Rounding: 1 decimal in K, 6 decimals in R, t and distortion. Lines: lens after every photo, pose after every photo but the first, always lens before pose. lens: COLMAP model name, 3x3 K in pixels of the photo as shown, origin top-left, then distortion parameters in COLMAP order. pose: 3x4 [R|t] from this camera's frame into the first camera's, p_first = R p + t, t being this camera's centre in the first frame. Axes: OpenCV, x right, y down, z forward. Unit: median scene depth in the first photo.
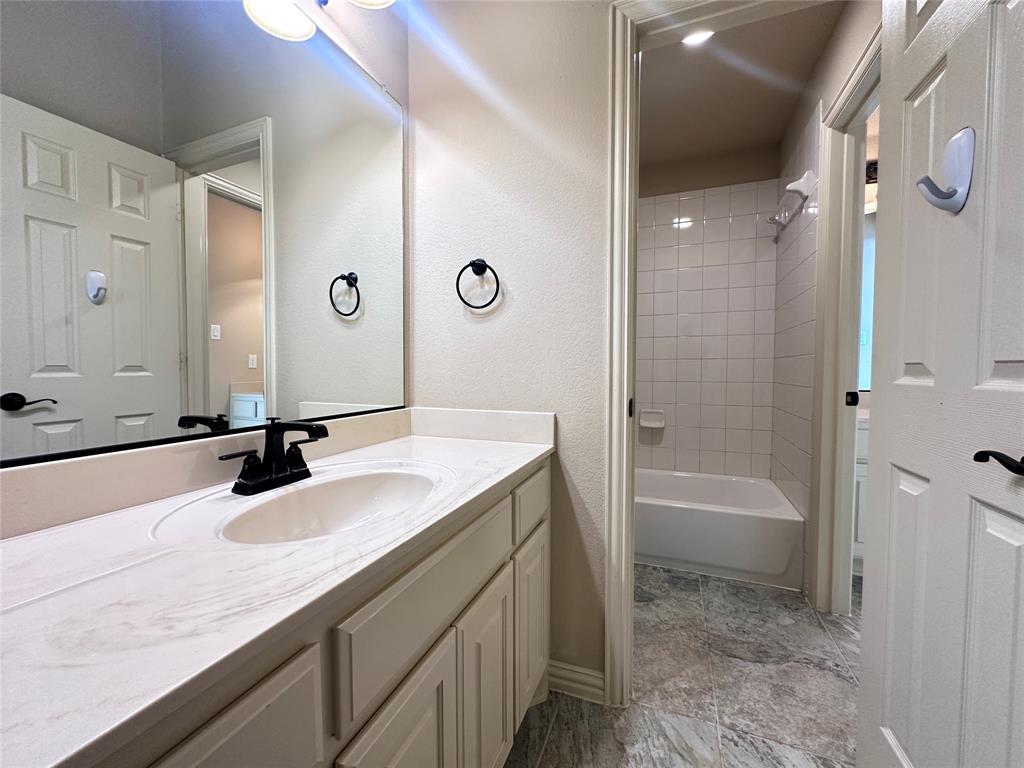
lens RADIAL K [[409.8, 0, 512.0], [0, 409.8, 384.0], [0, 0, 1]] dist [-0.001109, 0.000219]
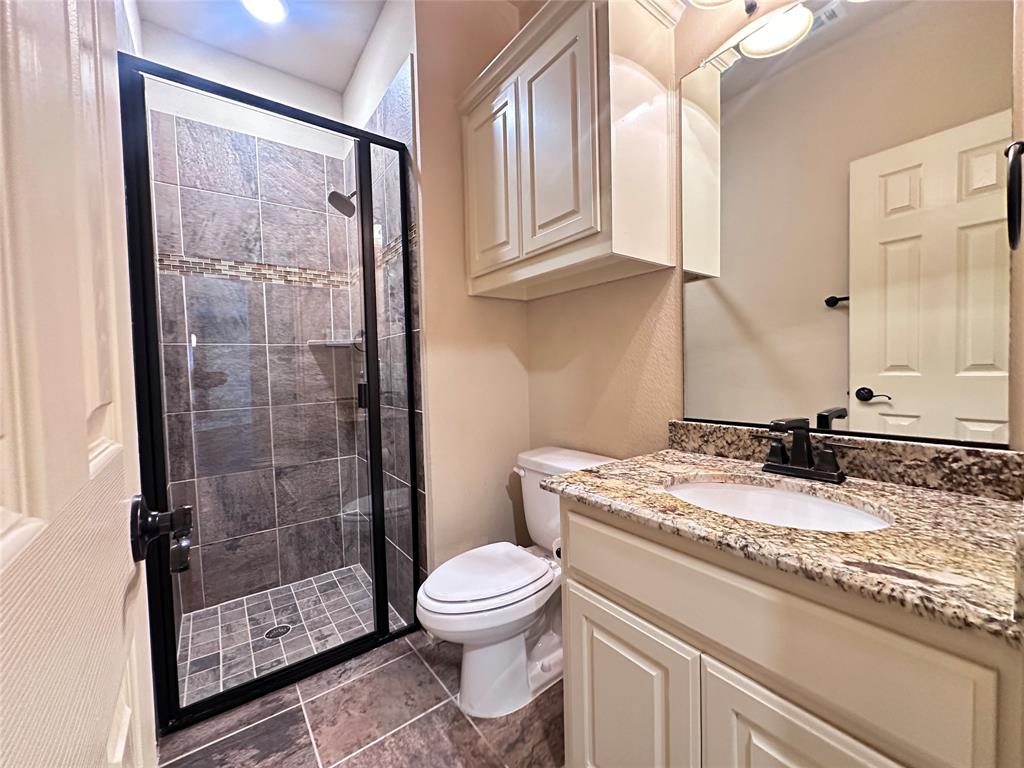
lens RADIAL K [[409.8, 0, 512.0], [0, 409.8, 384.0], [0, 0, 1]] dist [-0.001109, 0.000219]
pose [[-0.517648, 0.038936, -0.854707, 0.421794], [-0.024493, 0.997880, 0.060293, -0.036017], [0.855243, 0.052145, -0.515597, 0.686201]]
